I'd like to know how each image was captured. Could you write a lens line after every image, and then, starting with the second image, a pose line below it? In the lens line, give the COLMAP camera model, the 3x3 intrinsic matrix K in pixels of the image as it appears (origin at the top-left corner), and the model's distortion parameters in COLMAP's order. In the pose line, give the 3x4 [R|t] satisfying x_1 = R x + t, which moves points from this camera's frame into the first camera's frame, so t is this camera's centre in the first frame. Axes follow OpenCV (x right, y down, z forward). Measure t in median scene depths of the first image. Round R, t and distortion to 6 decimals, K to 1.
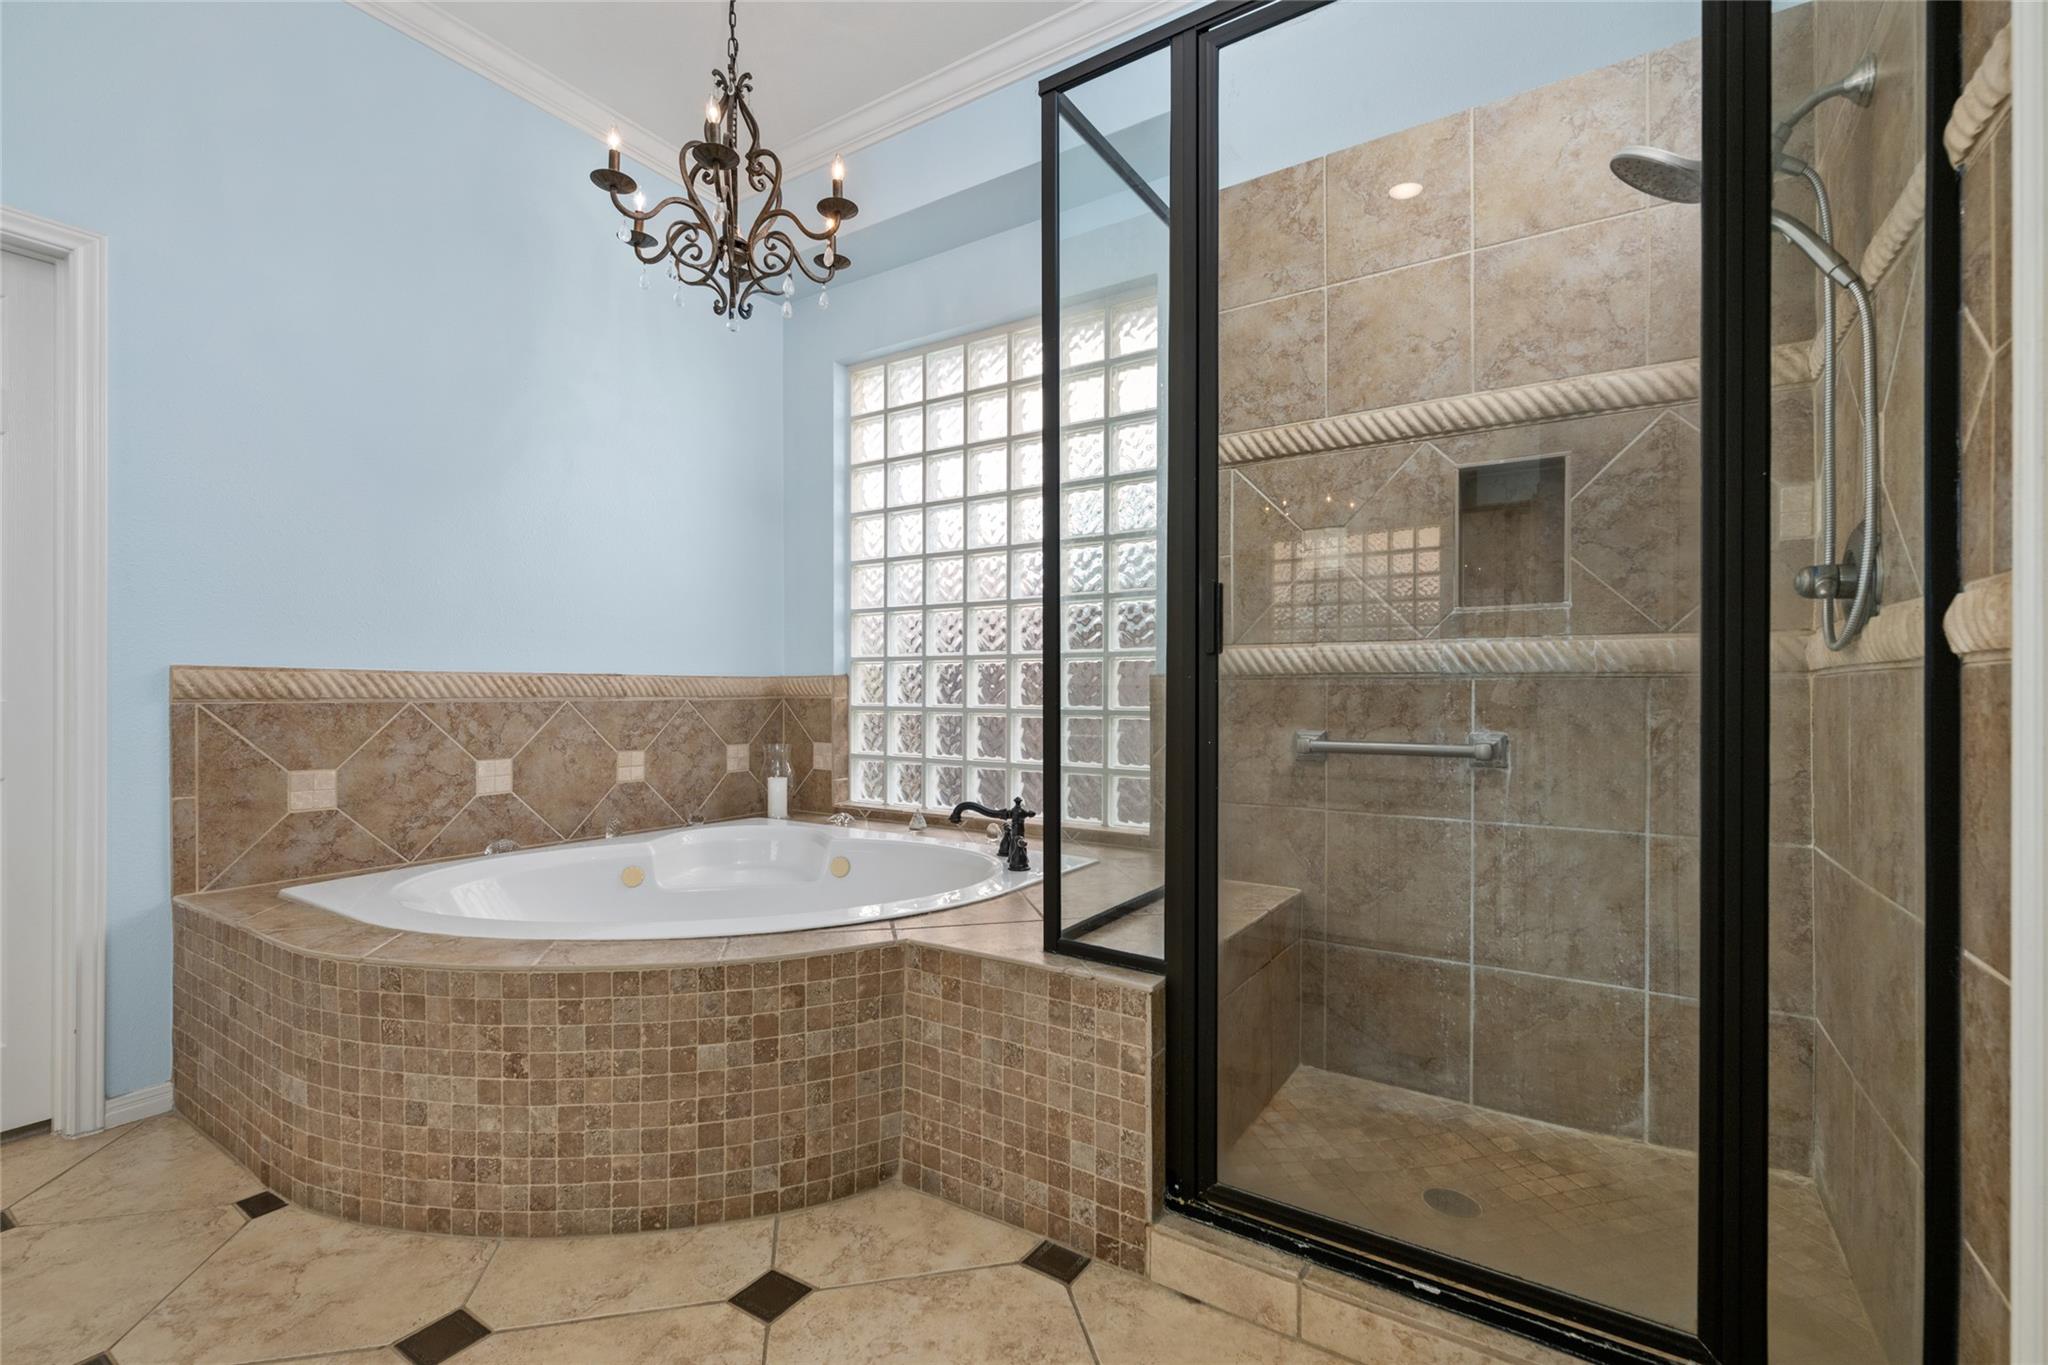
lens RADIAL K [[891.8, 0, 1021.6], [0, 891.8, 684.6], [0, 0, 1]] dist [0.003952, 0.000216]
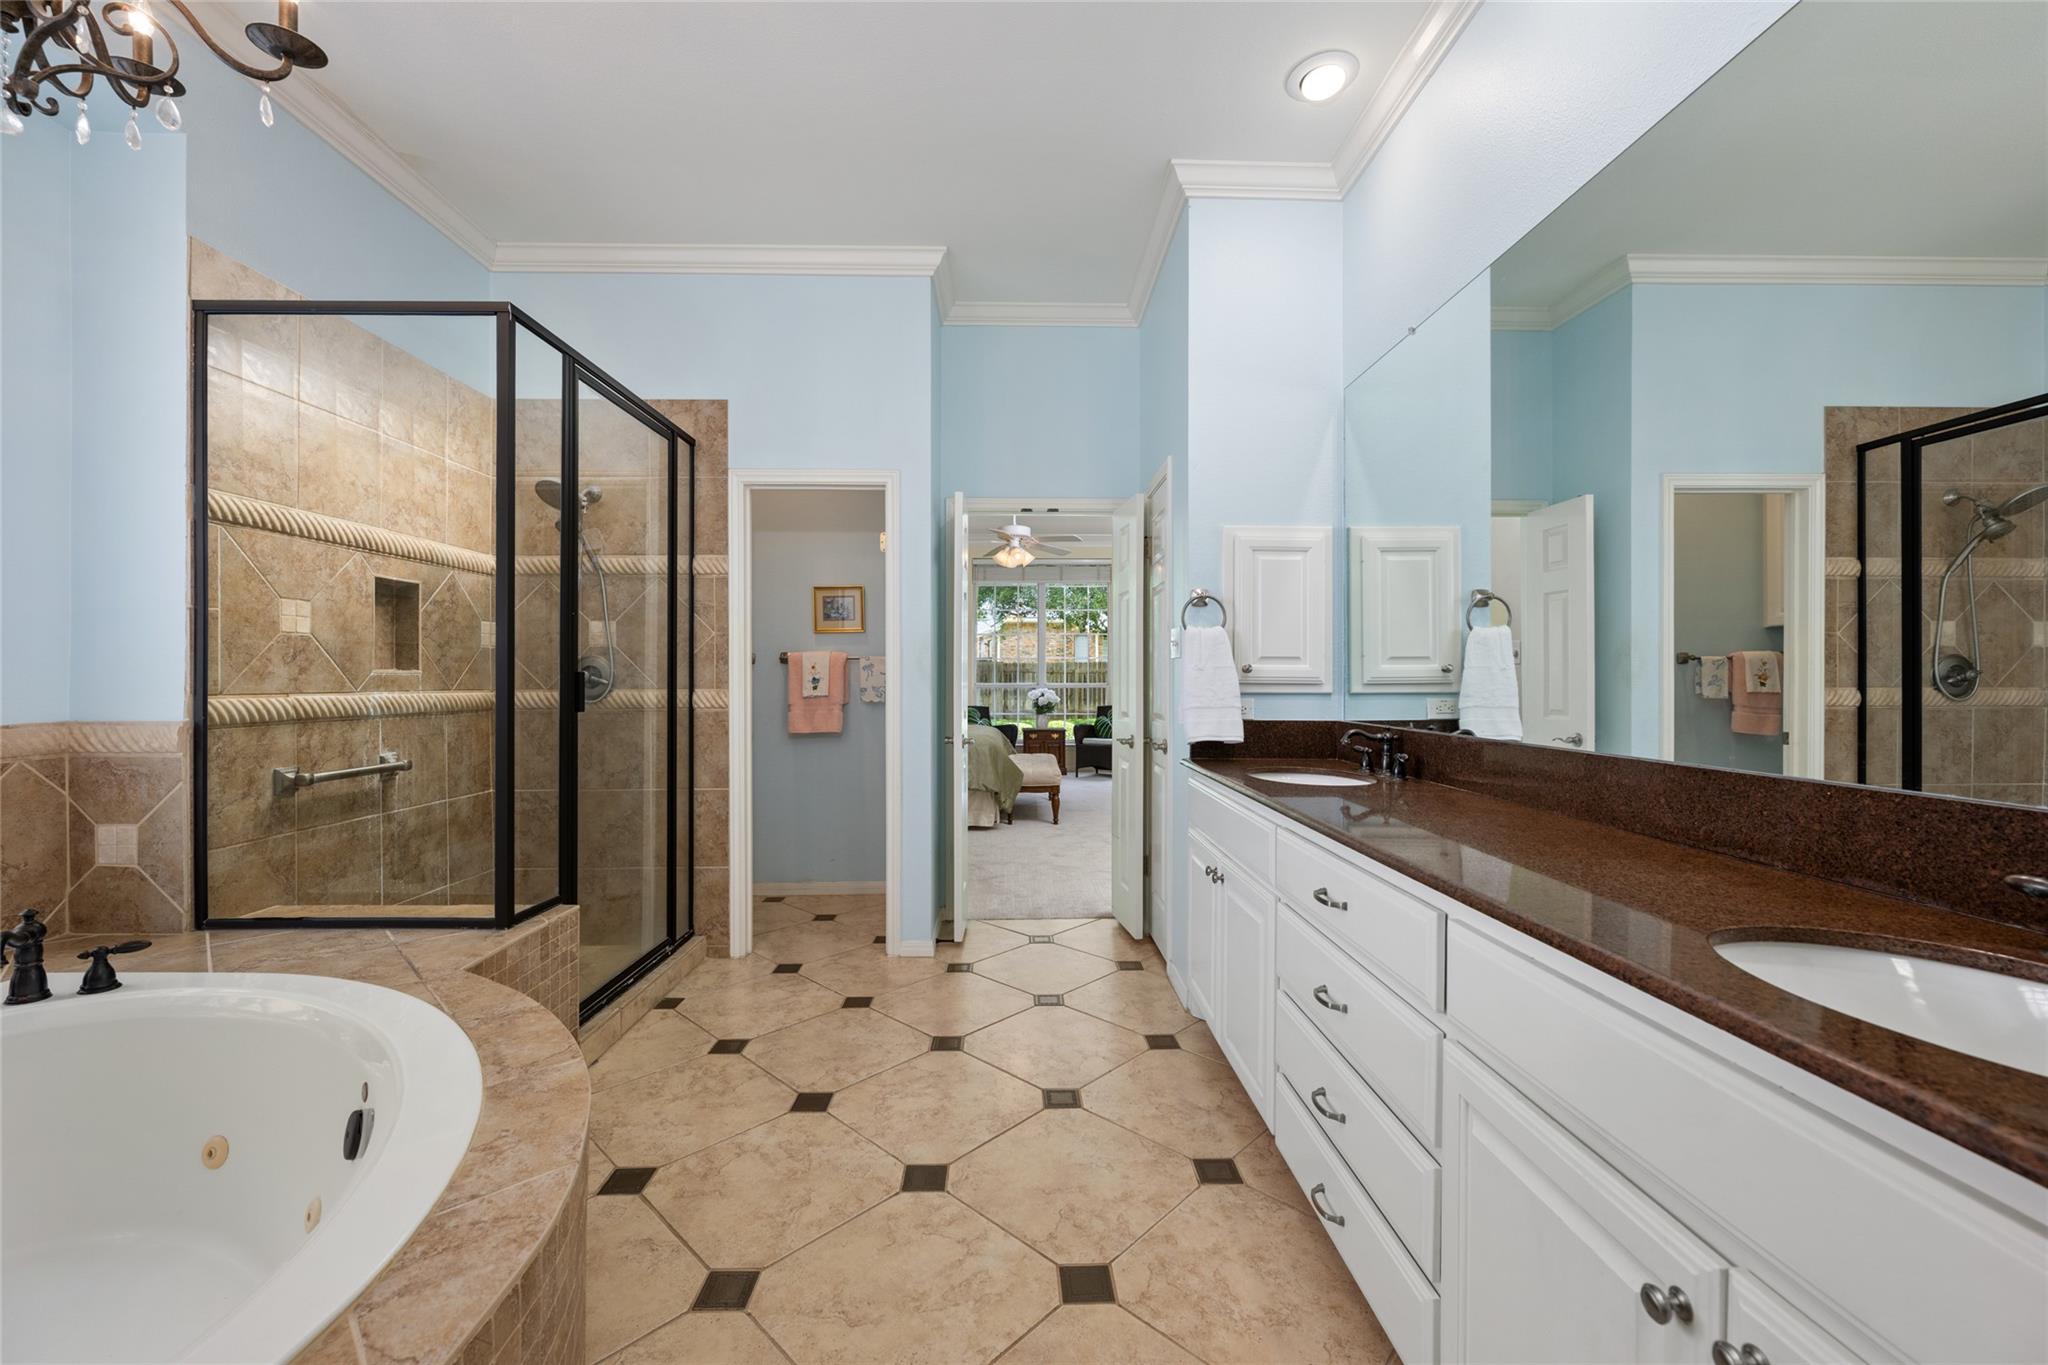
lens RADIAL K [[816.9, 0, 1024.1], [0, 816.9, 679.8], [0, 0, 1]] dist [0.000022, -0.000051]
pose [[-0.573120, 0.000888, 0.819471, -1.226067], [0.005921, 0.999978, 0.003058, -0.068458], [-0.819450, 0.006605, -0.573112, 0.891044]]
